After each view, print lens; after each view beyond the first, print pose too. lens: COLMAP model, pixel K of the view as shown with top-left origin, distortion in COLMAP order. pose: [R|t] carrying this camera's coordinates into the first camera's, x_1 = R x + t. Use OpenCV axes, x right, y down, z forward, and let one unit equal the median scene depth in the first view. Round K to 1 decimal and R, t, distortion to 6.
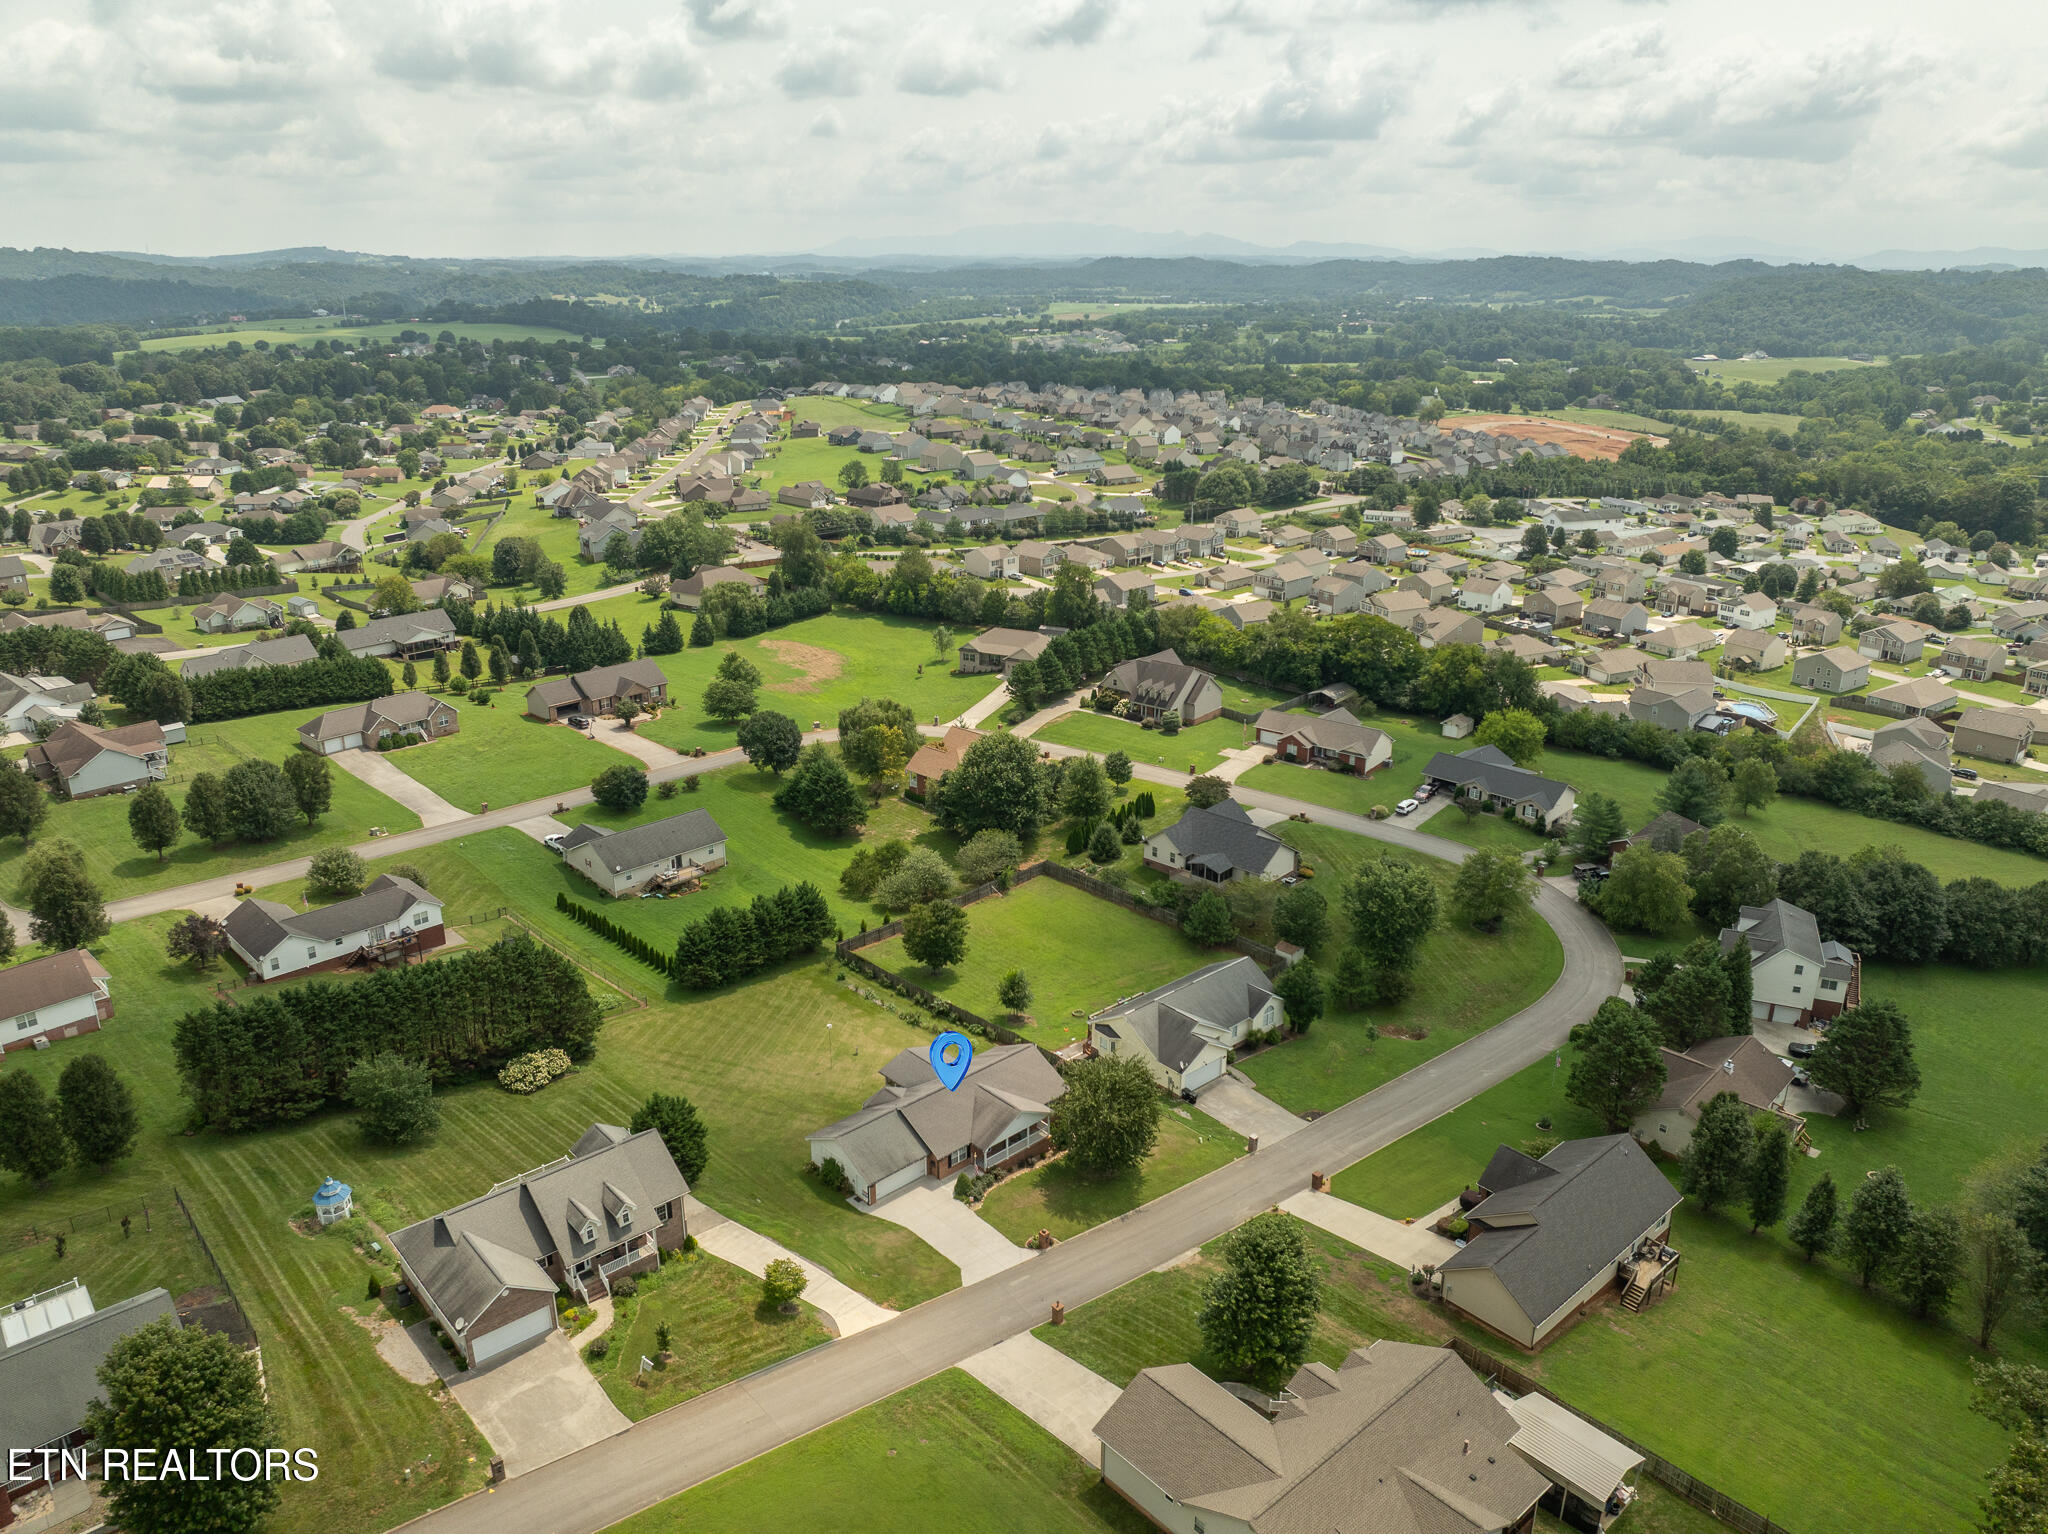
lens RADIAL K [[1440.5, 0, 1038.4], [0, 1440.5, 762.4], [0, 0, 1]] dist [-0.035404, 0.002372]
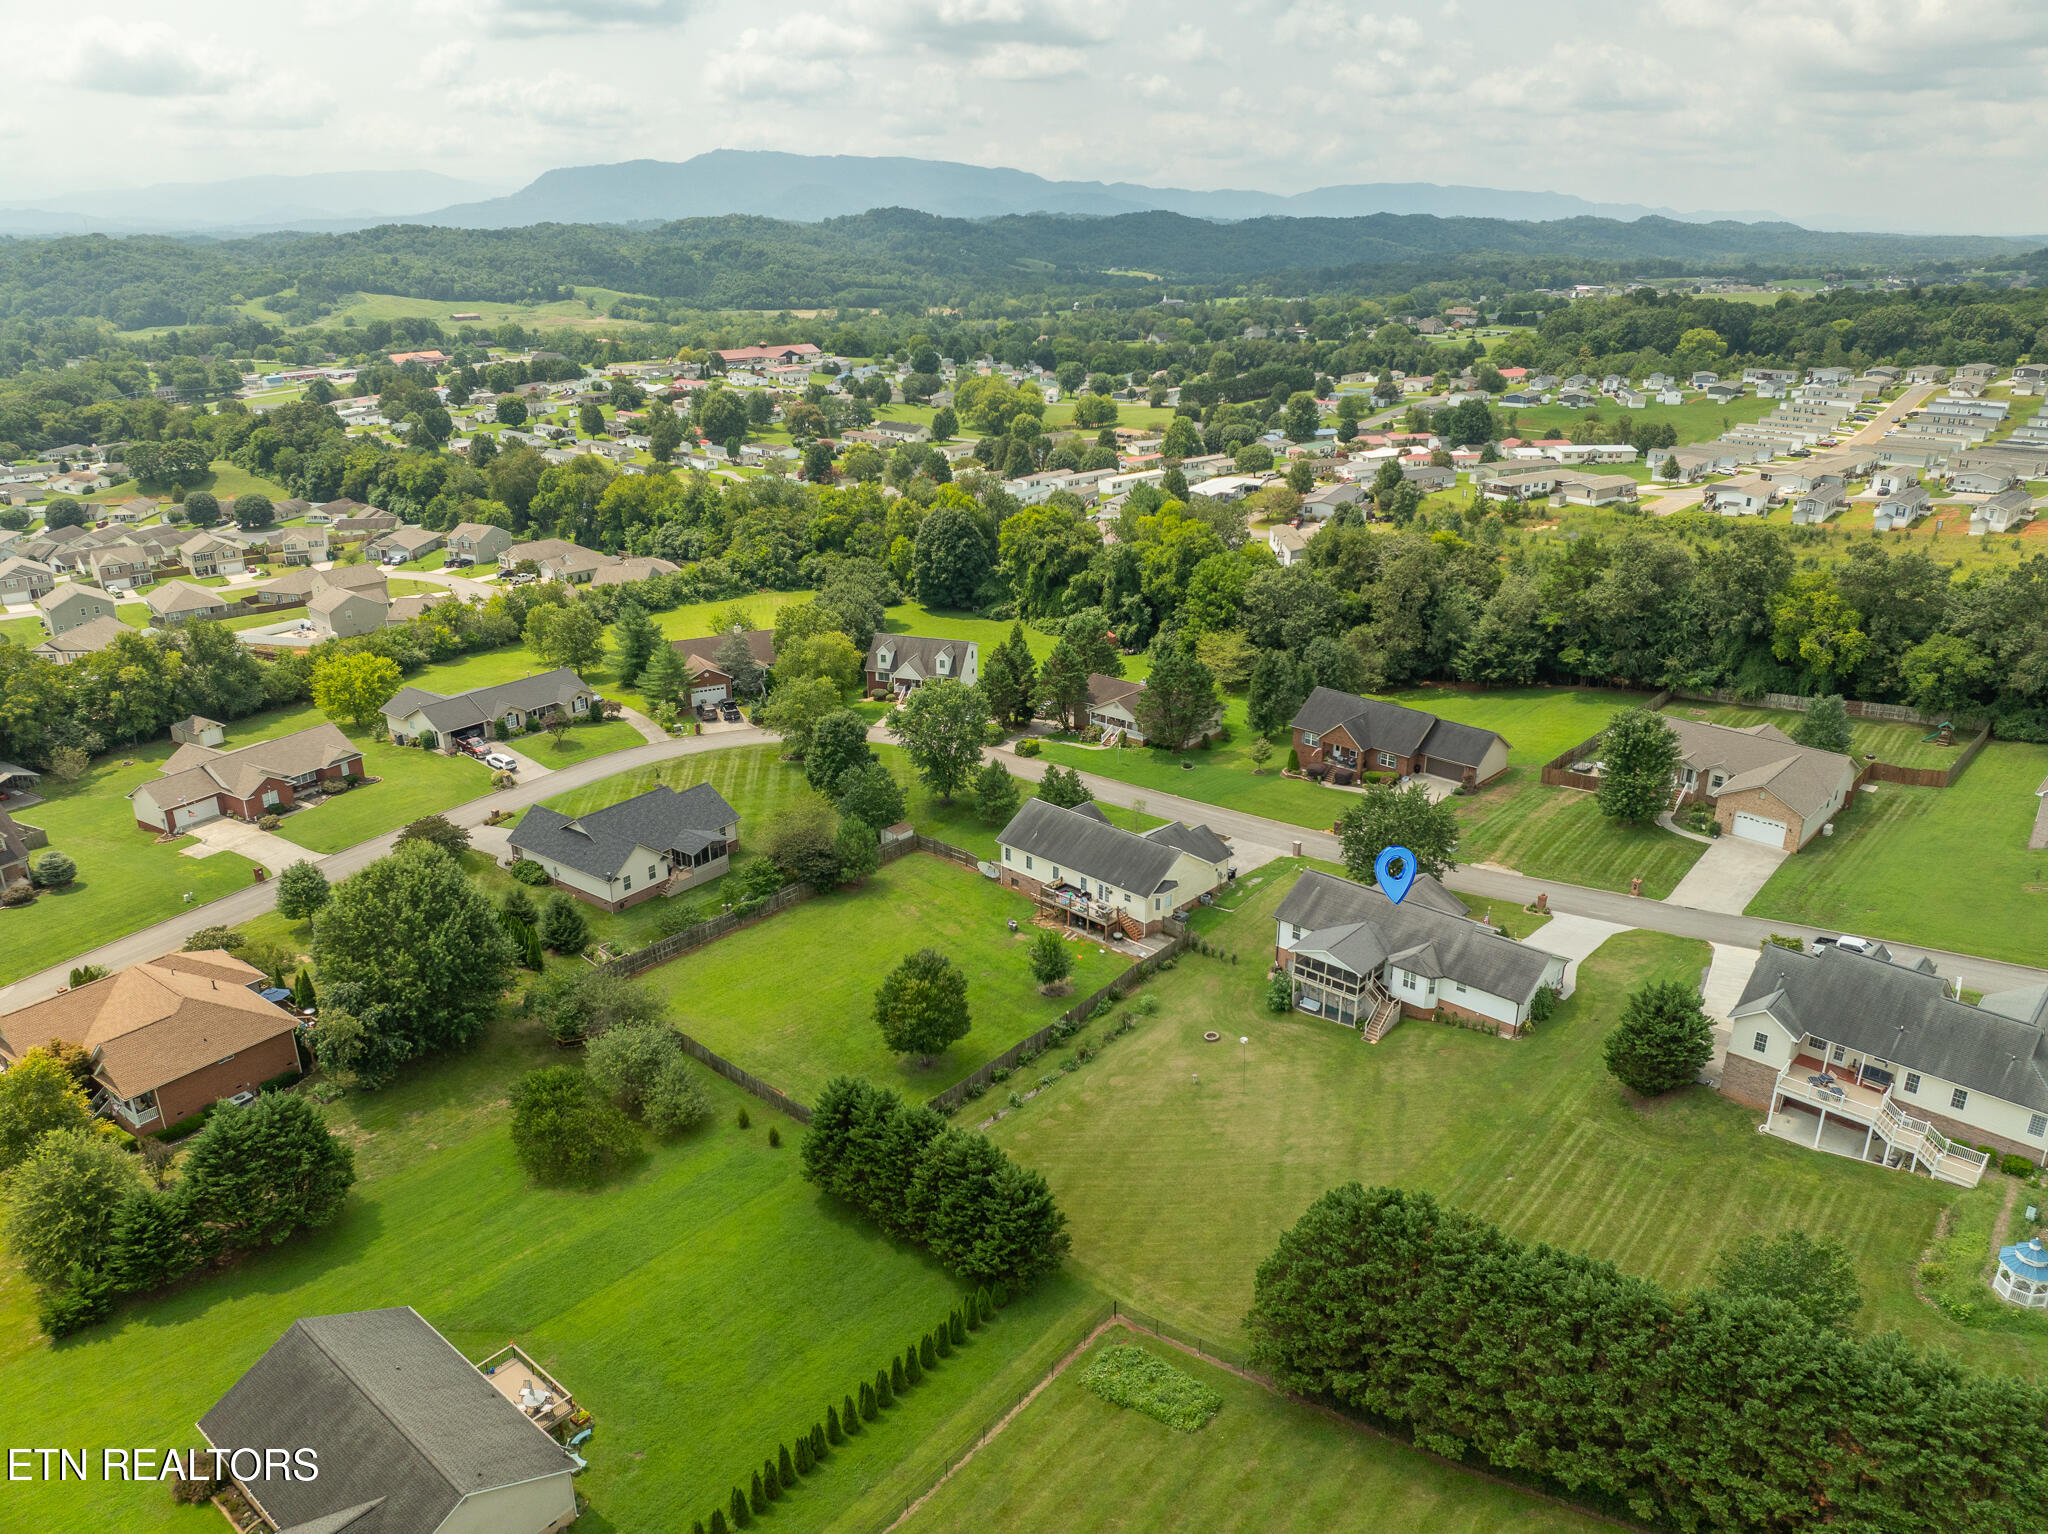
lens RADIAL K [[1440.5, 0, 1038.4], [0, 1440.5, 762.4], [0, 0, 1]] dist [-0.035404, 0.002372]
pose [[-0.090805, -0.354478, 0.930645, -0.652285], [0.334296, 0.869431, 0.363780, -0.202710], [-0.938083, 0.344144, 0.039552, 0.884162]]
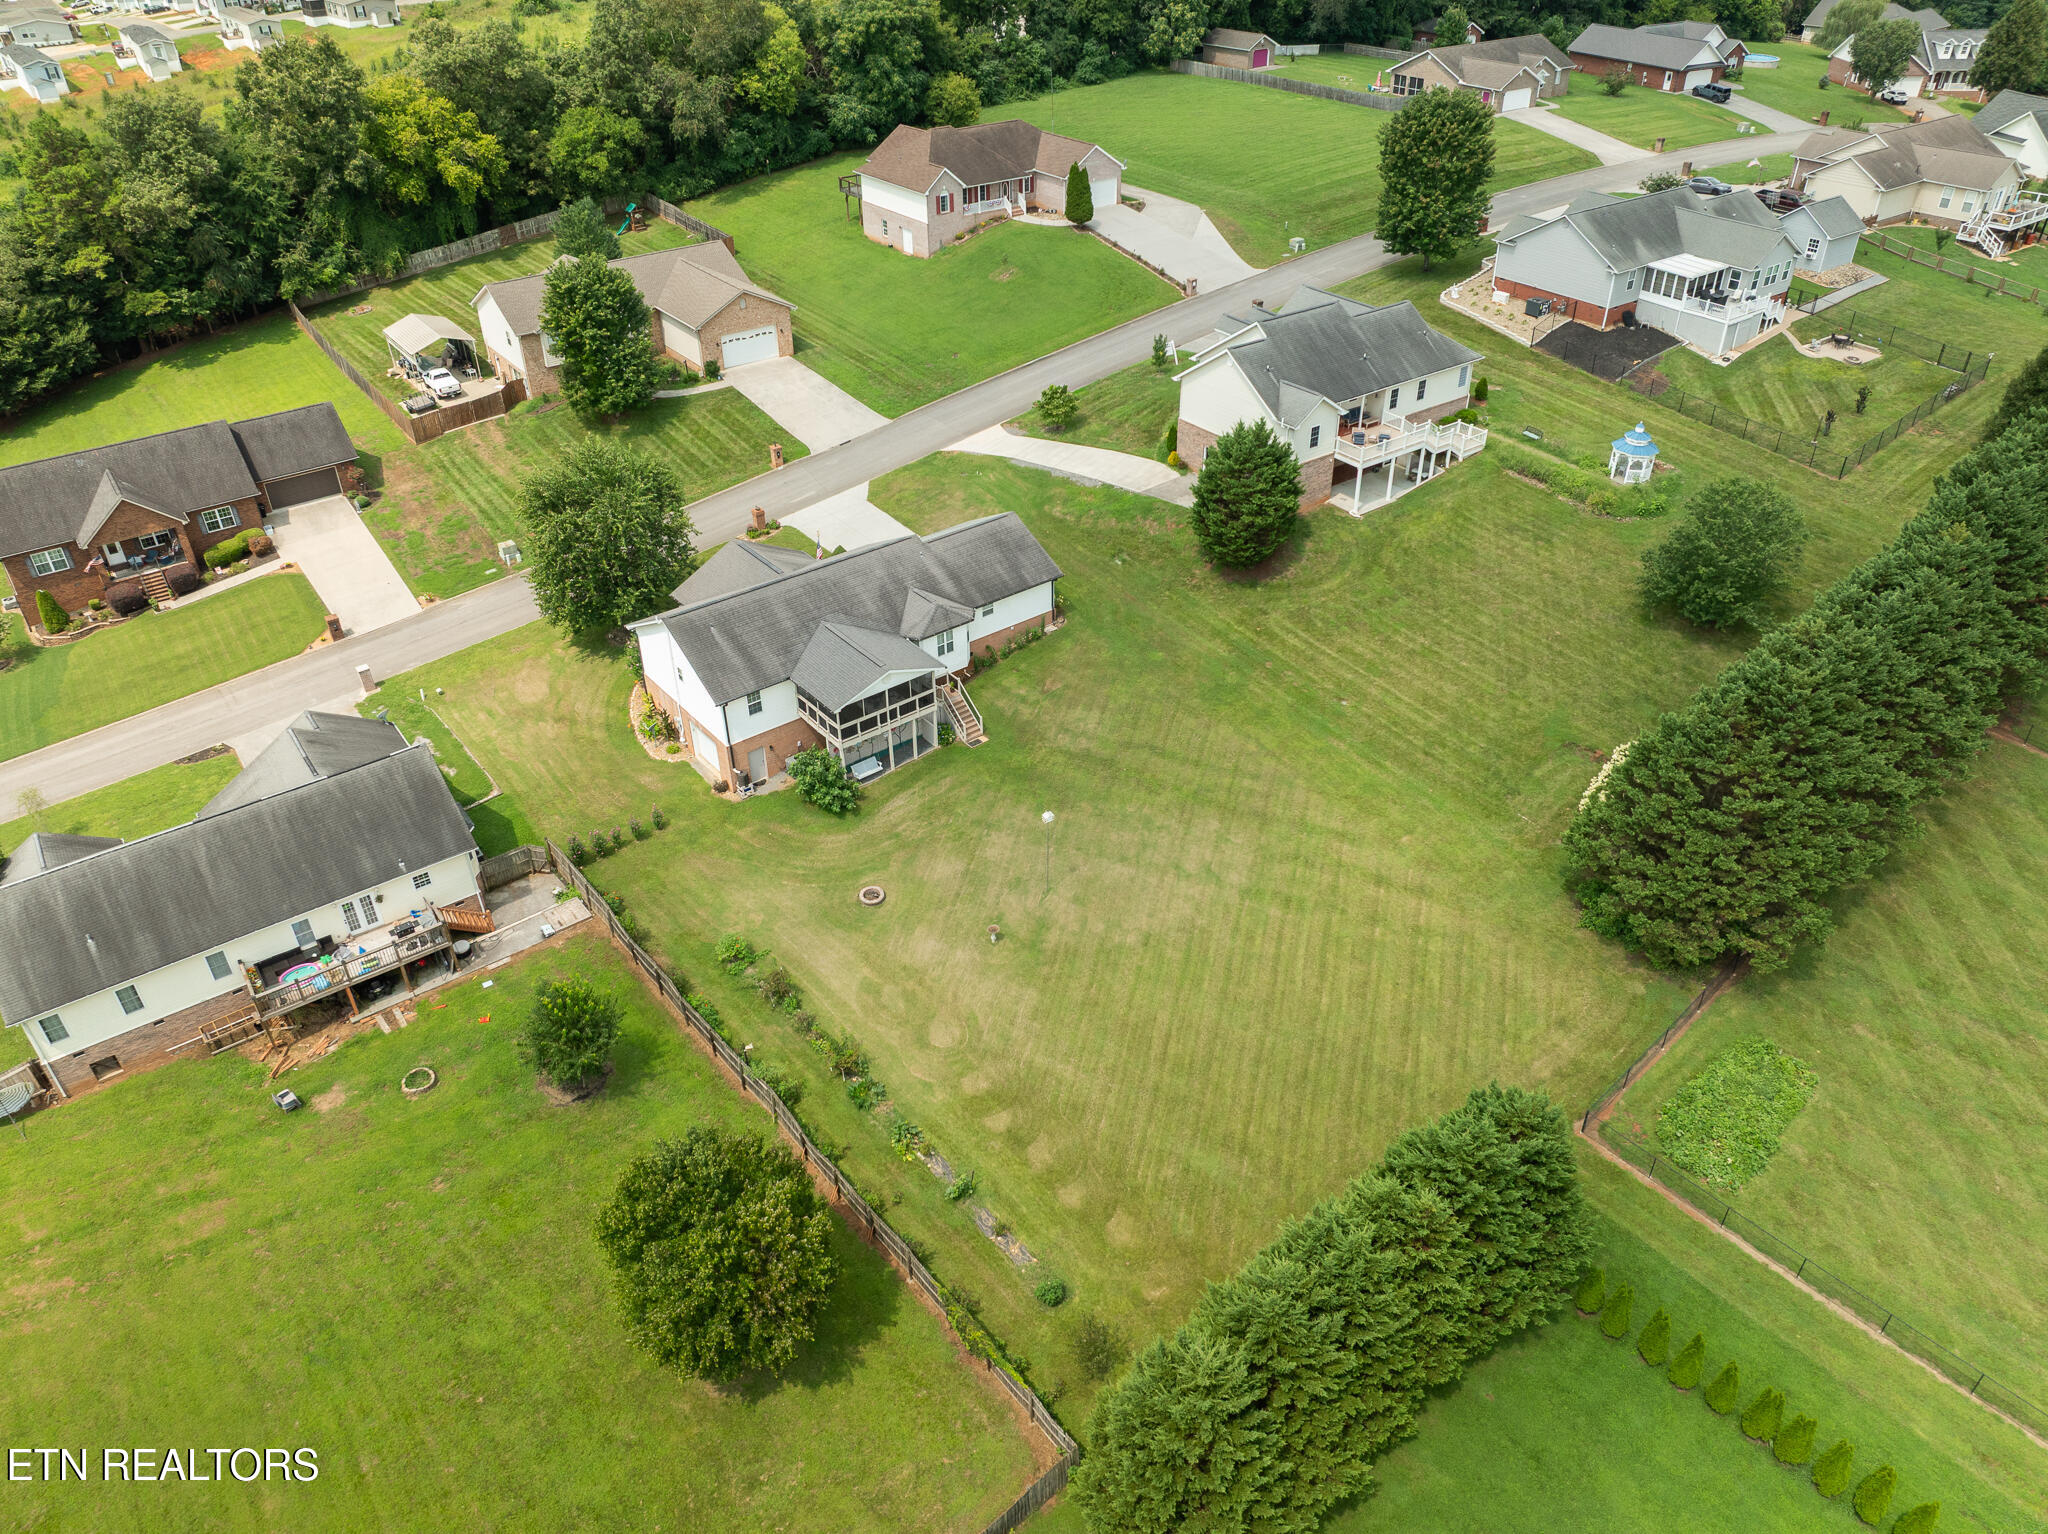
lens RADIAL K [[1440.5, 0, 1038.4], [0, 1440.5, 762.4], [0, 0, 1]] dist [-0.035404, 0.002372]
pose [[-0.996742, -0.044784, 0.067081, -0.143422], [0.027946, 0.588416, 0.808075, -0.164320], [-0.075660, 0.807317, -0.585247, 1.083611]]
